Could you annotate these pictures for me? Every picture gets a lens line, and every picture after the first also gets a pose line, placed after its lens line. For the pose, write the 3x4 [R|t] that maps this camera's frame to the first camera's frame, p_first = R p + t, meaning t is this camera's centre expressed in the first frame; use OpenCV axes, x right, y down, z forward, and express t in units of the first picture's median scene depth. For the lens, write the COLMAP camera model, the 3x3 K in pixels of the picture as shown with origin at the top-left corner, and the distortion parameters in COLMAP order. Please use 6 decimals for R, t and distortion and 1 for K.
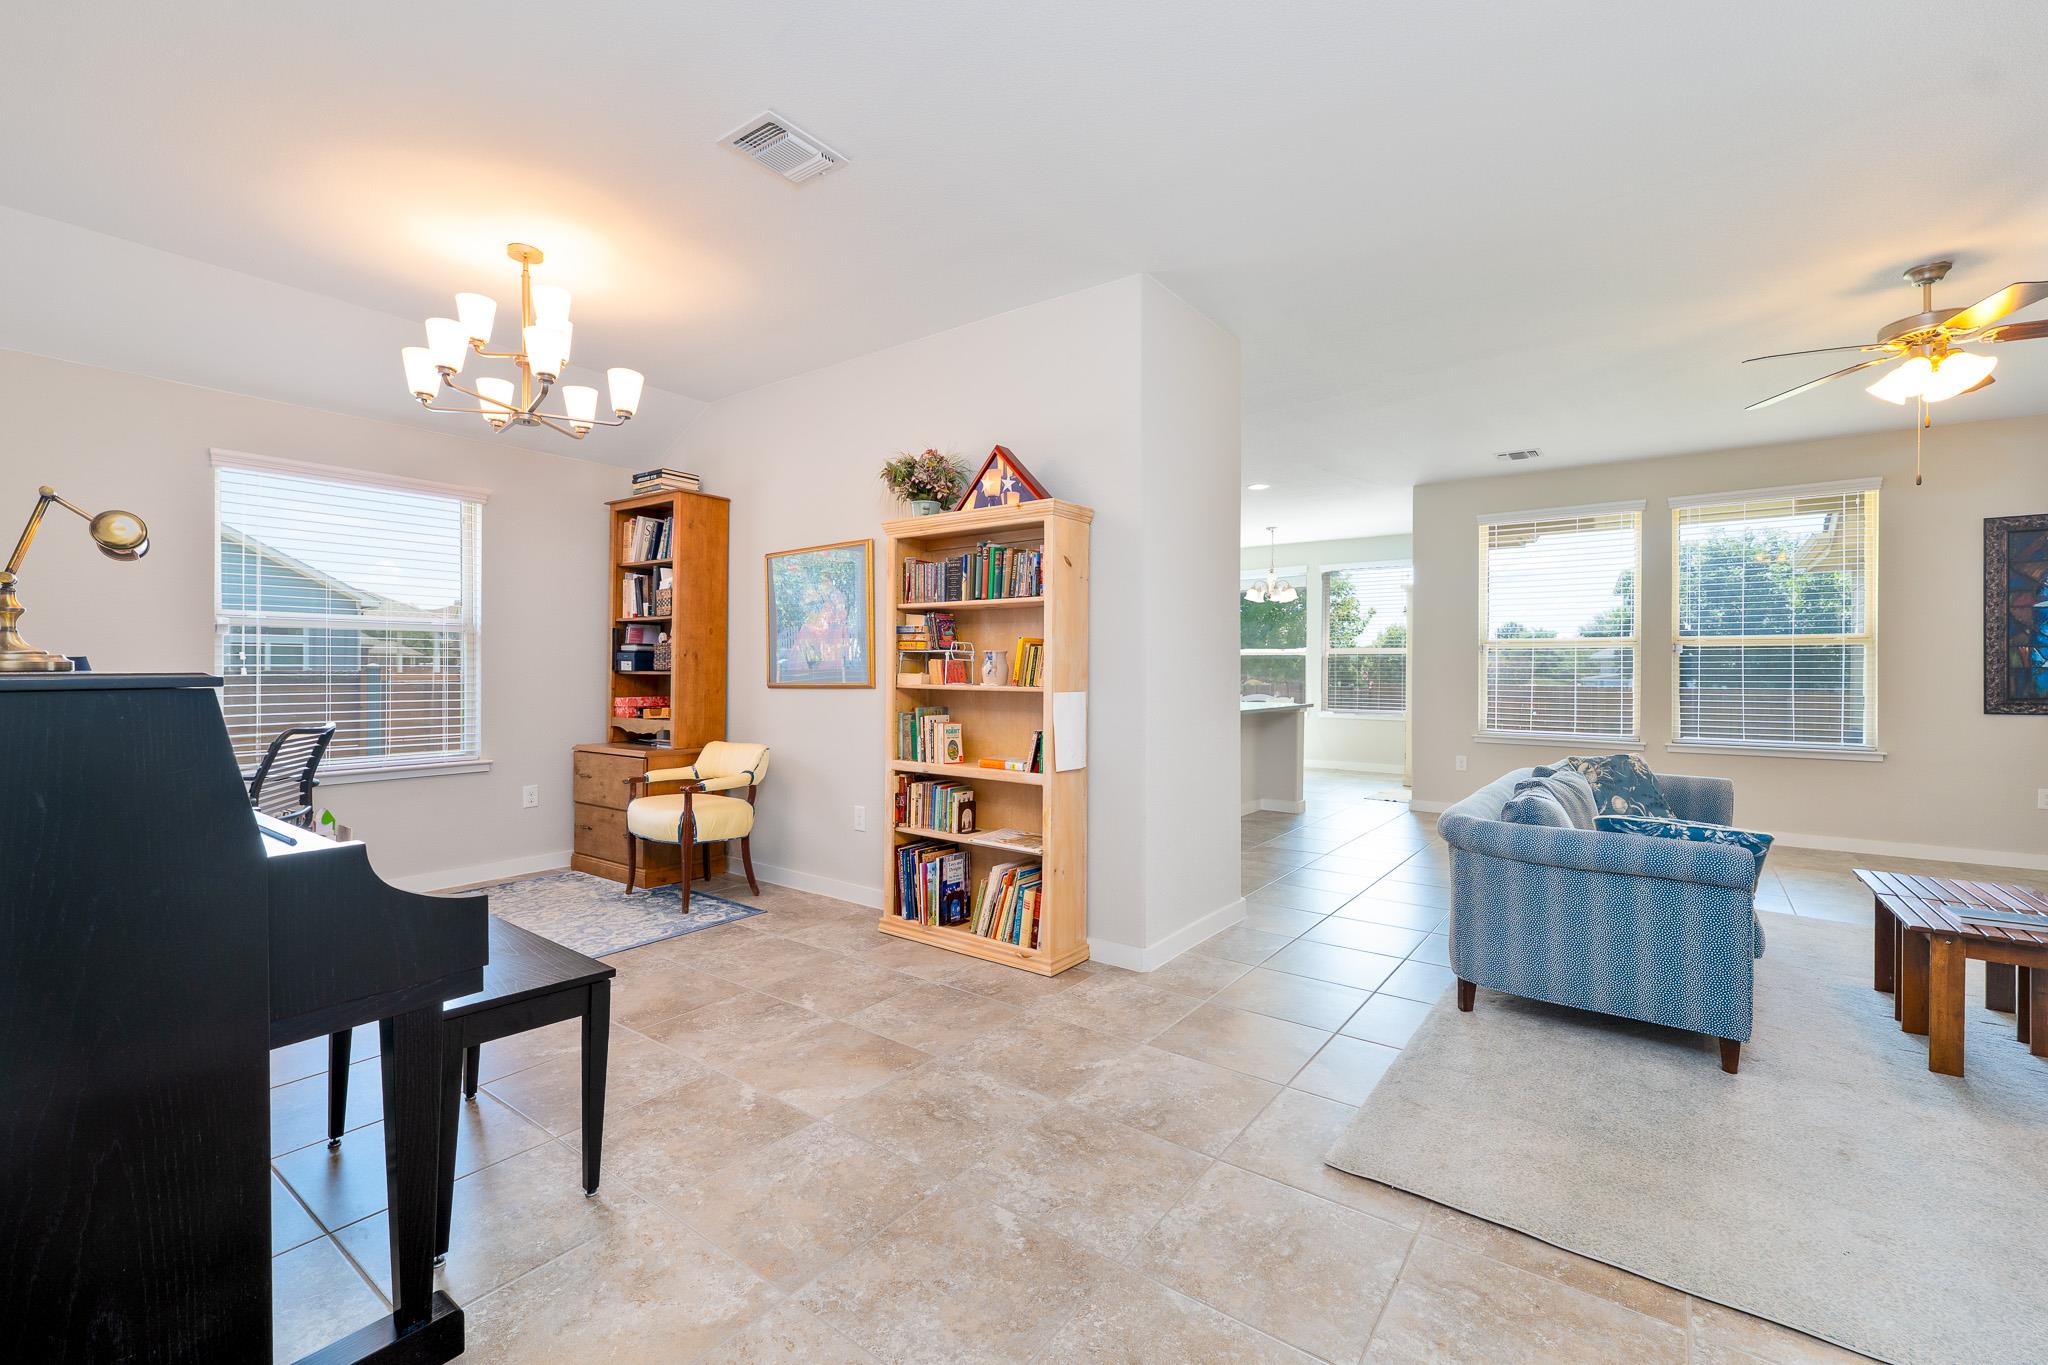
lens RADIAL K [[859.0, 0, 1009.1], [0, 859.0, 673.3], [0, 0, 1]] dist [0.002461, 0.000340]
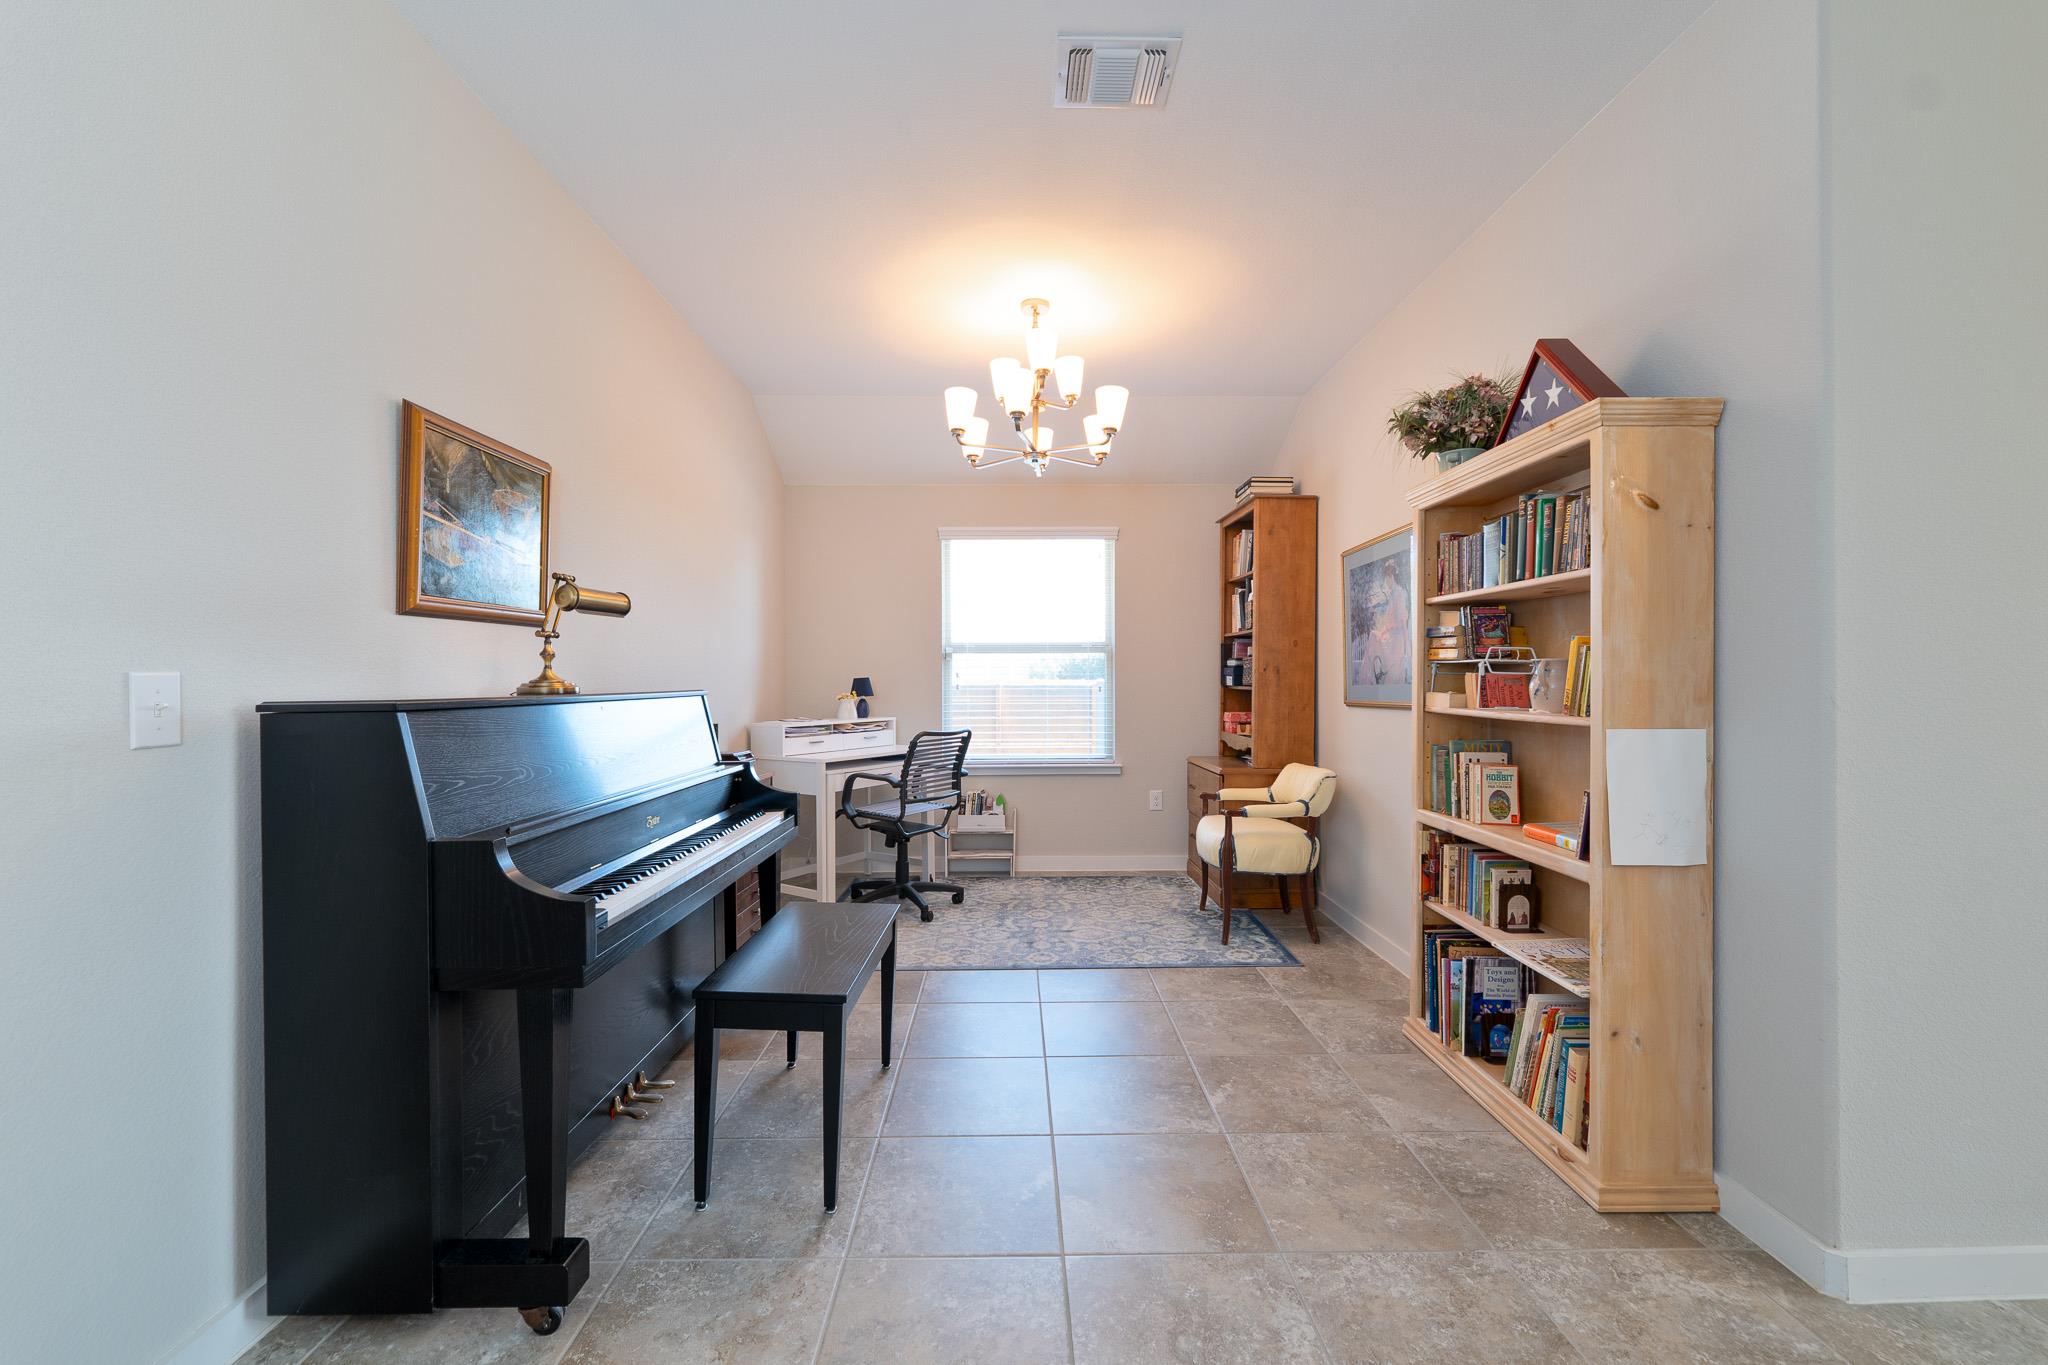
lens RADIAL K [[820.2, 0, 1032.0], [0, 820.2, 680.0], [0, 0, 1]] dist [0.000407, 0.000113]
pose [[0.621397, -0.003149, -0.783490, 0.215485], [-0.000090, 0.999992, -0.004090, -0.007467], [0.783496, 0.002612, 0.621391, 0.300218]]
